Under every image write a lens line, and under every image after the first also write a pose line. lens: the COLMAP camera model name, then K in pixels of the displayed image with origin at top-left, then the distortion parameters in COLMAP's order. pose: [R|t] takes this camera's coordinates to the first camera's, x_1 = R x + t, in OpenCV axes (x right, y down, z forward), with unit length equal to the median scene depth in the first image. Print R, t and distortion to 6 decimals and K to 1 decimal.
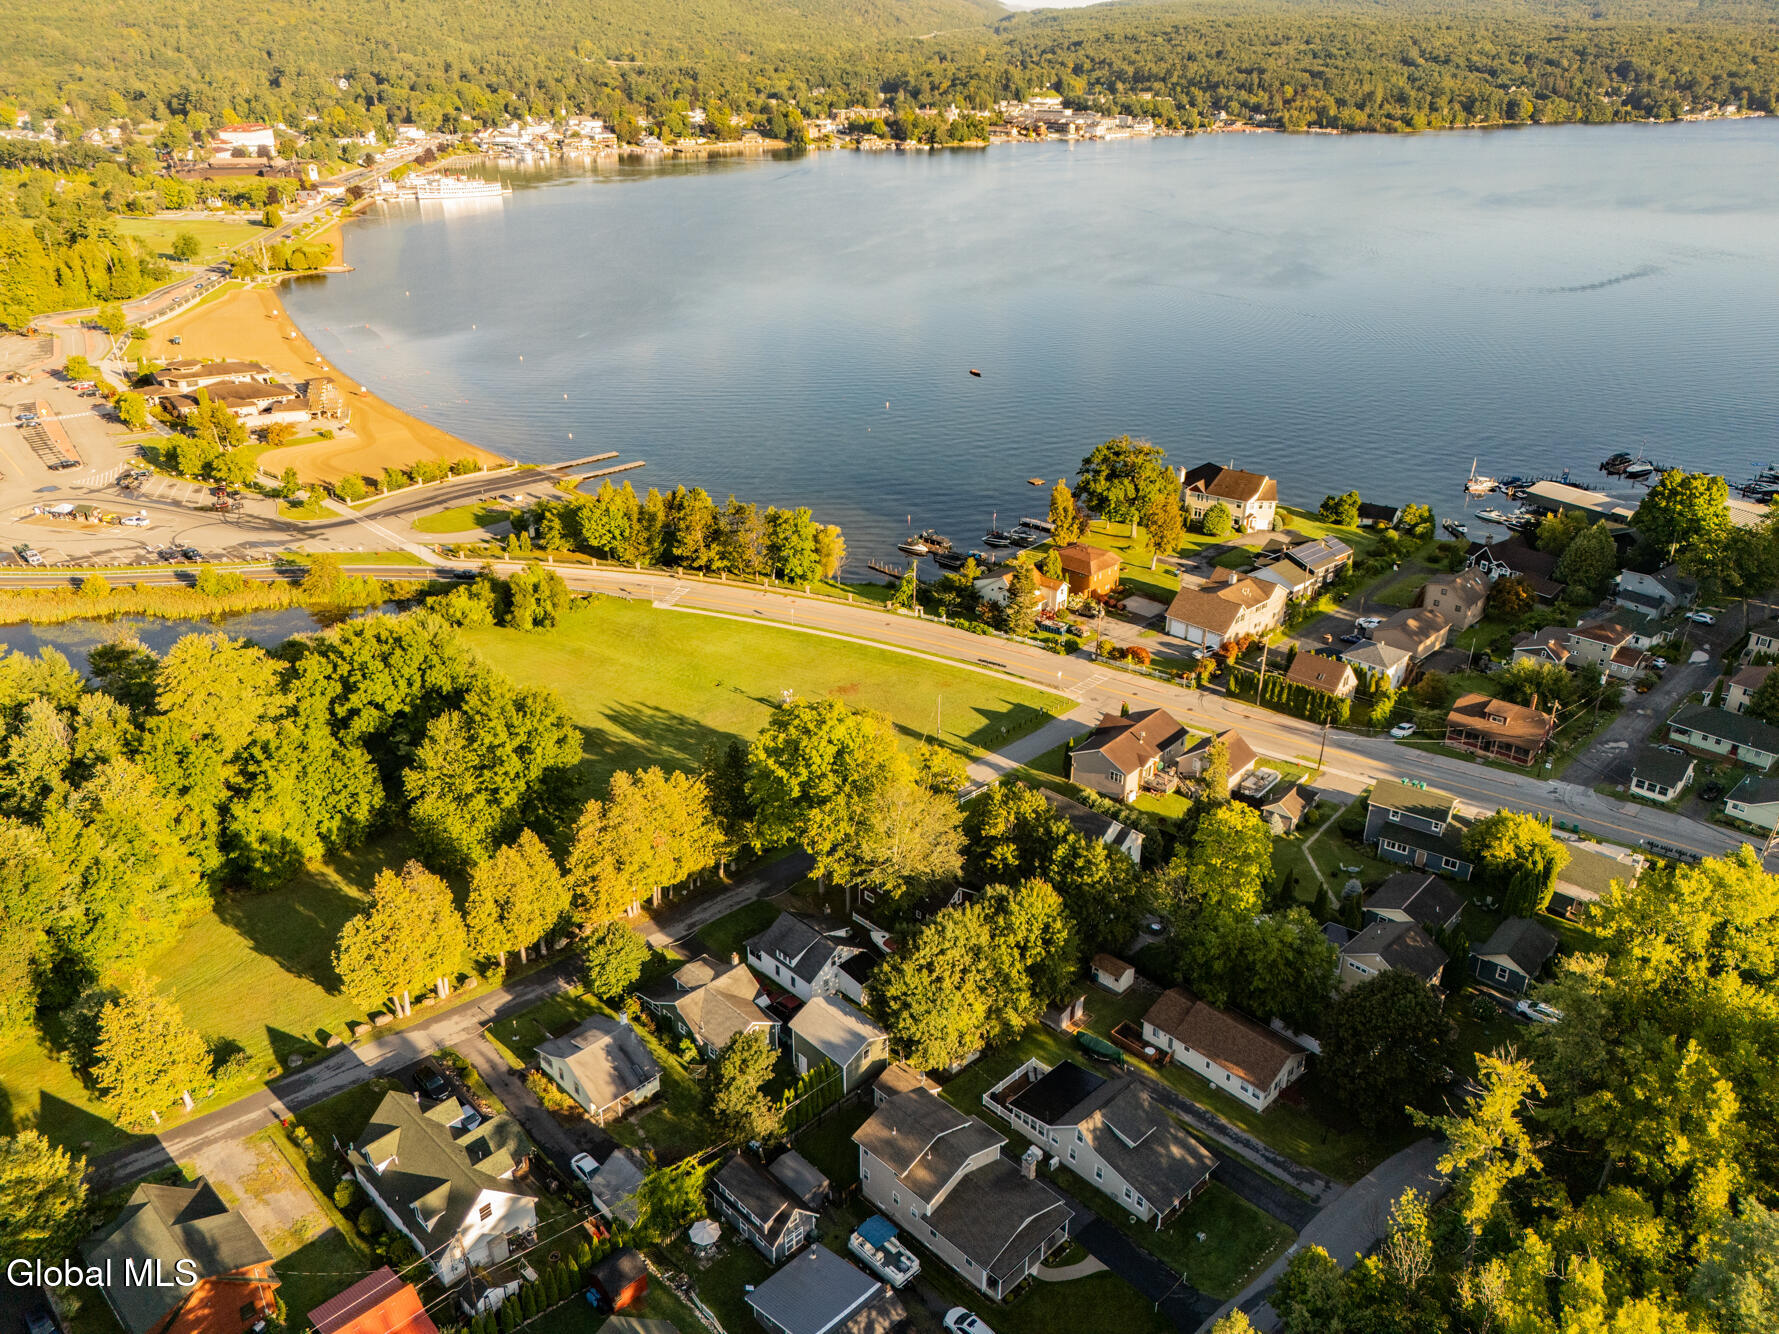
lens RADIAL K [[1296.1, 0, 889.5], [0, 1296.1, 667.0], [0, 0, 1]] dist [0.072524, -0.069770]
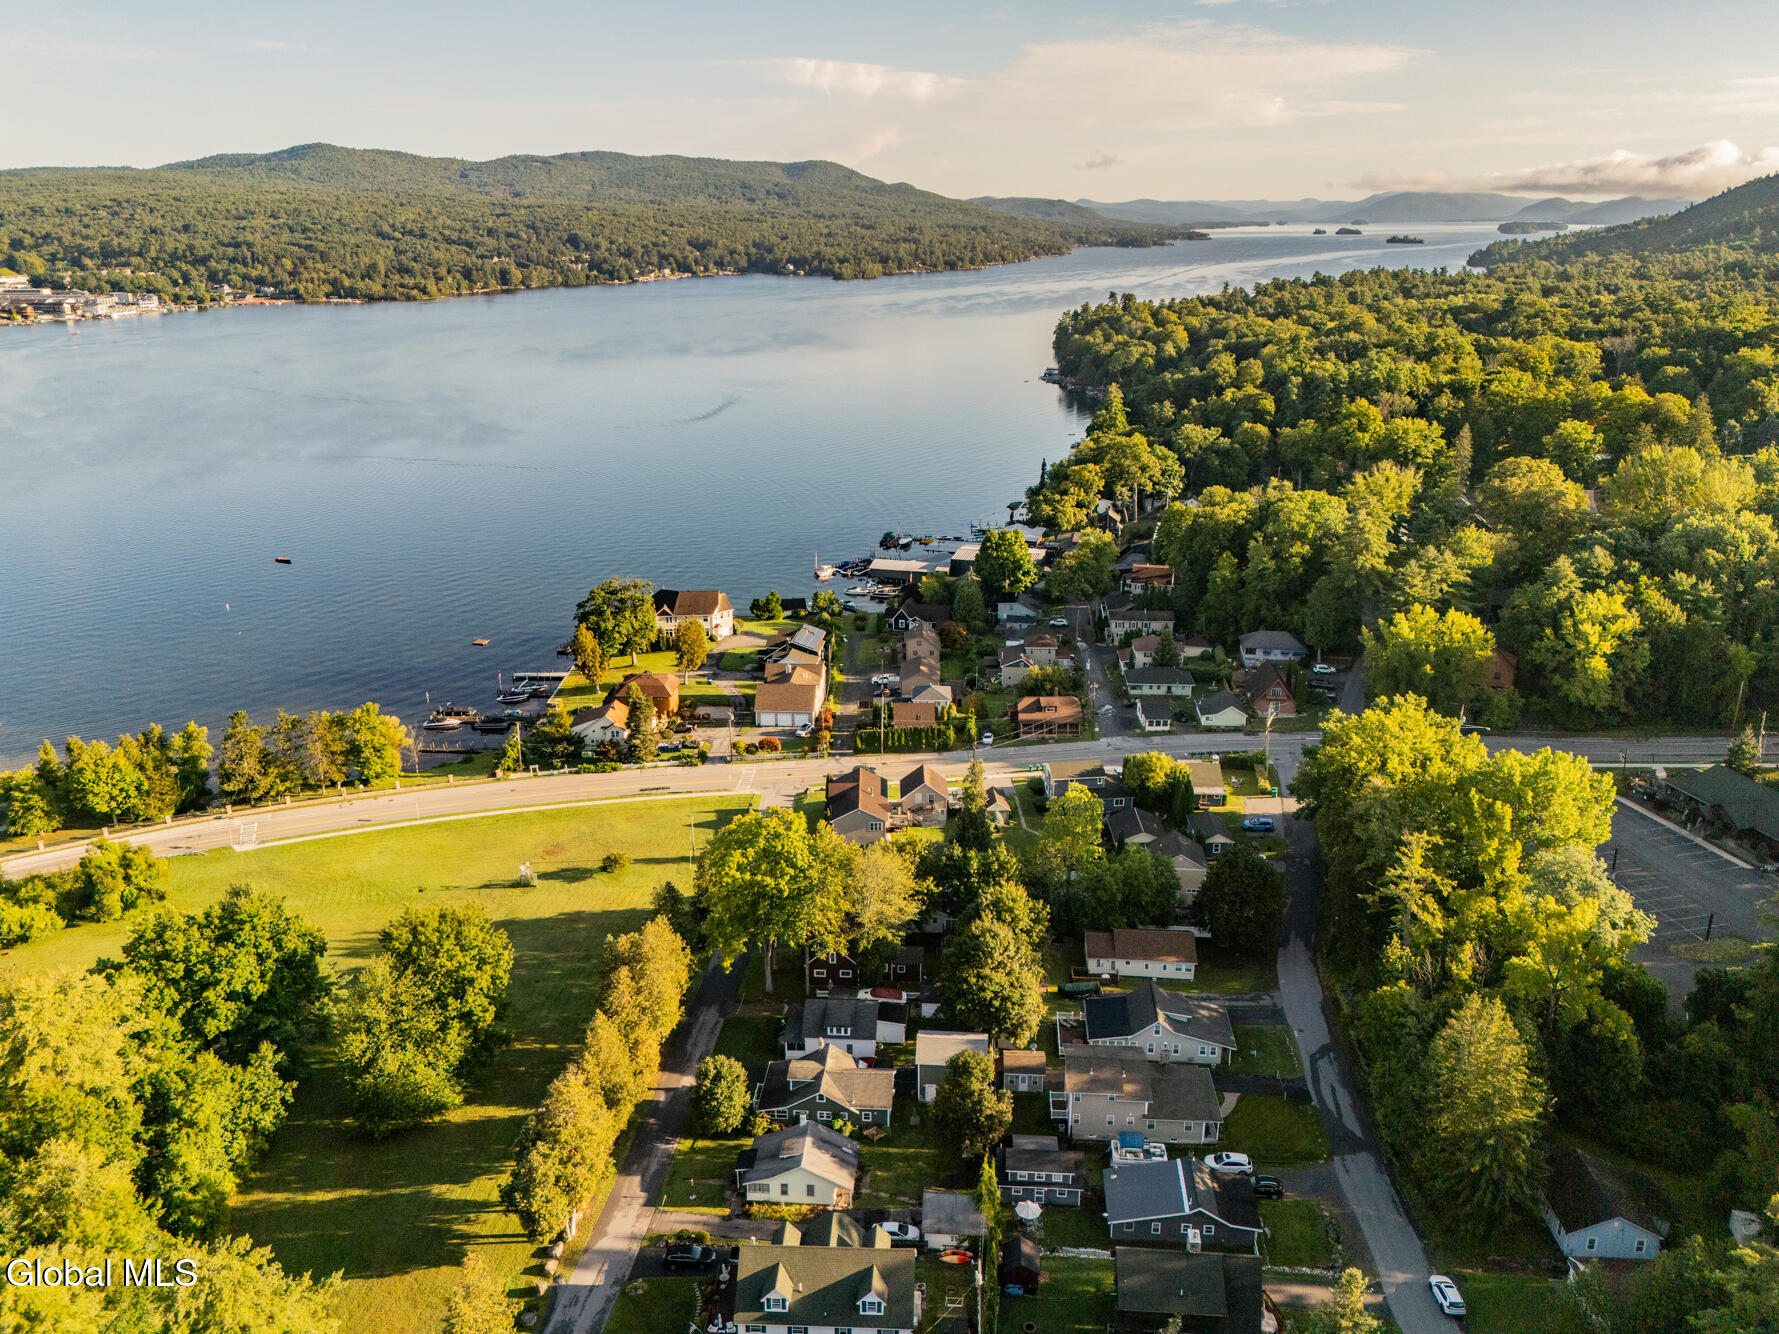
lens RADIAL K [[1296.1, 0, 889.5], [0, 1296.1, 667.0], [0, 0, 1]] dist [0.072524, -0.069770]
pose [[0.751629, -0.221991, 0.621107, -0.310836], [0.289822, 0.957041, -0.008668, -0.025119], [-0.592501, 0.186525, 0.783678, 0.015312]]
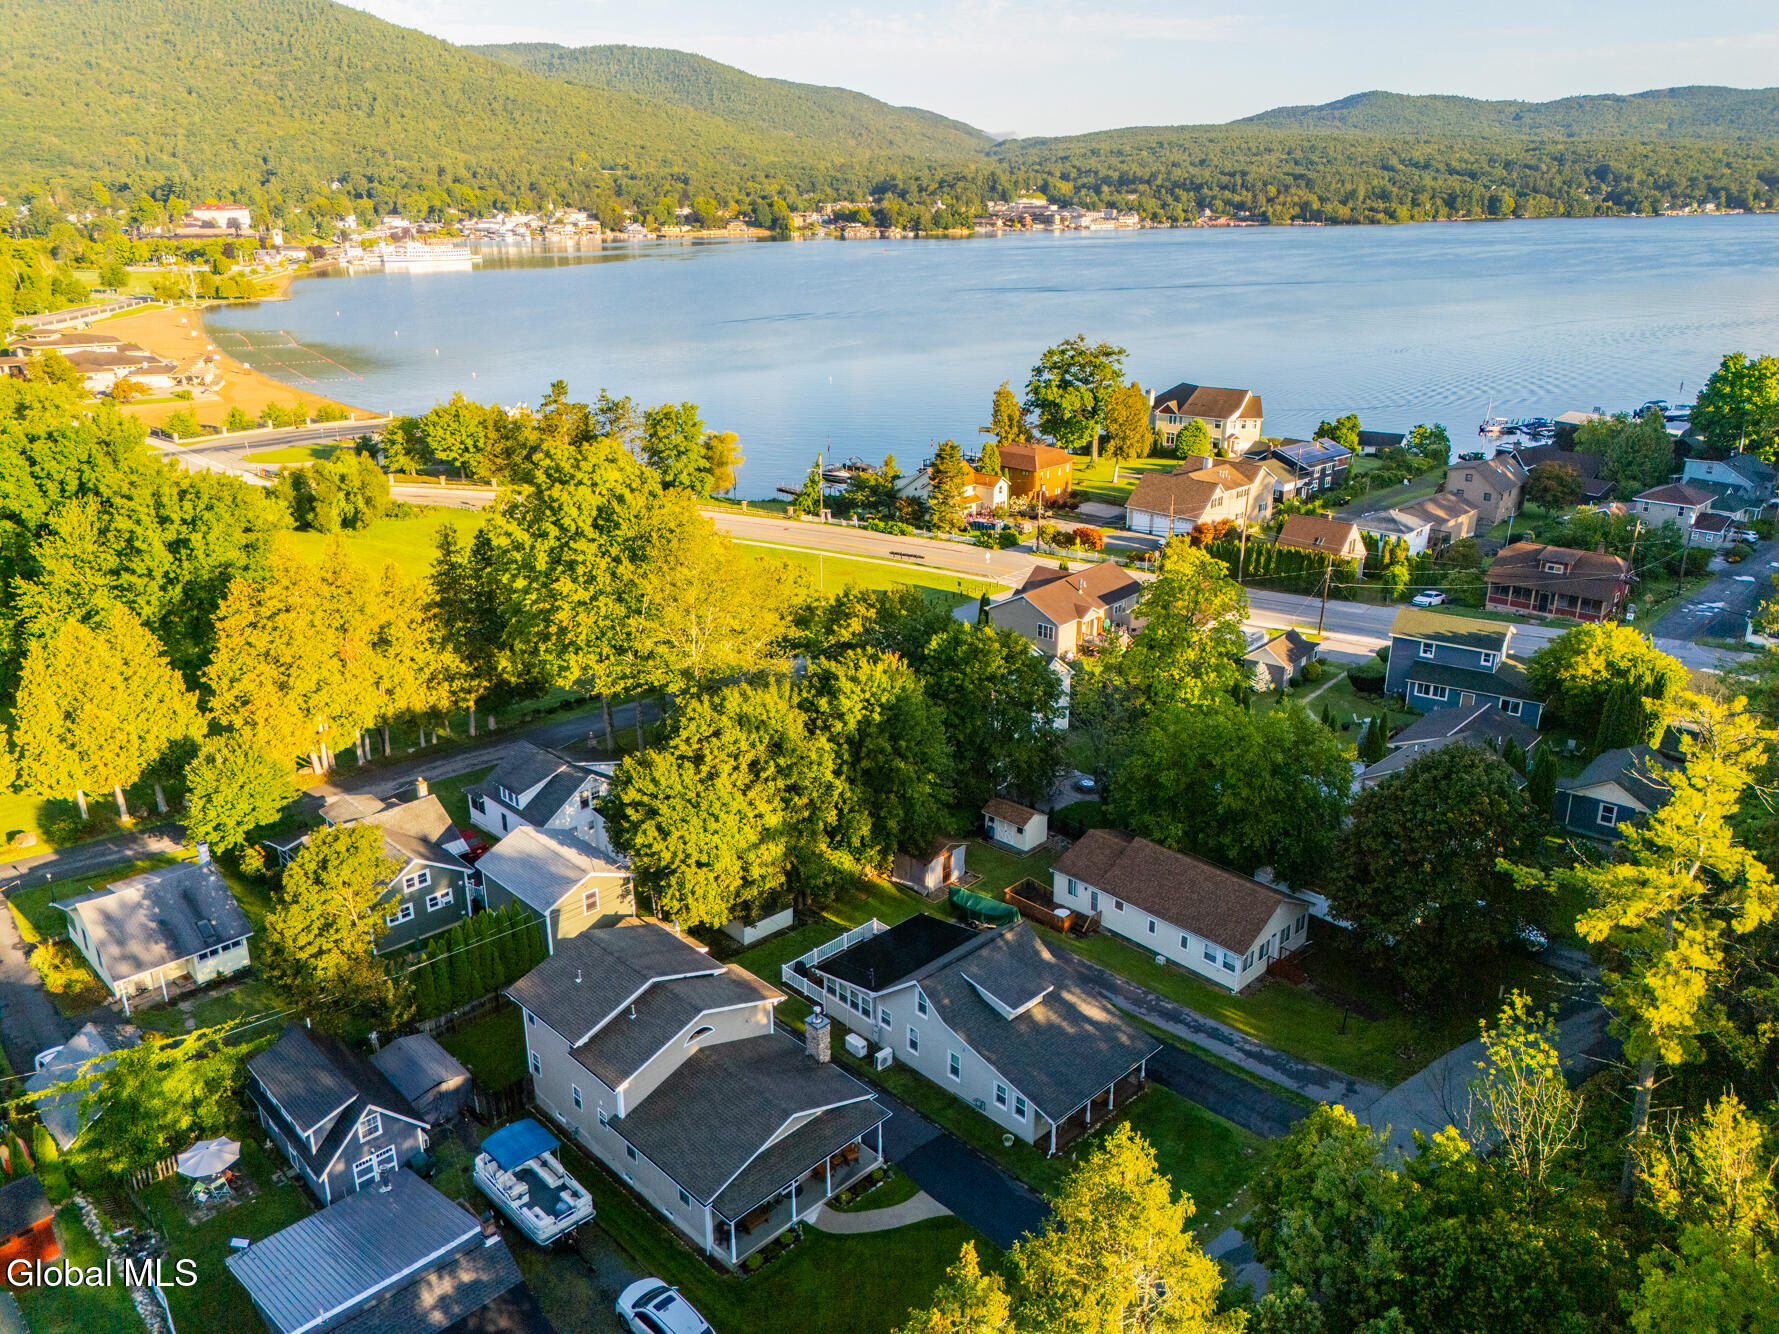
lens RADIAL K [[1301.7, 0, 889.5], [0, 1301.7, 667.0], [0, 0, 1]] dist [0.070510, -0.066170]
pose [[0.999983, -0.005855, 0.000256, 0.050250], [0.005855, 0.996265, -0.086154, 0.098965], [0.000249, 0.086154, 0.996282, 0.155536]]
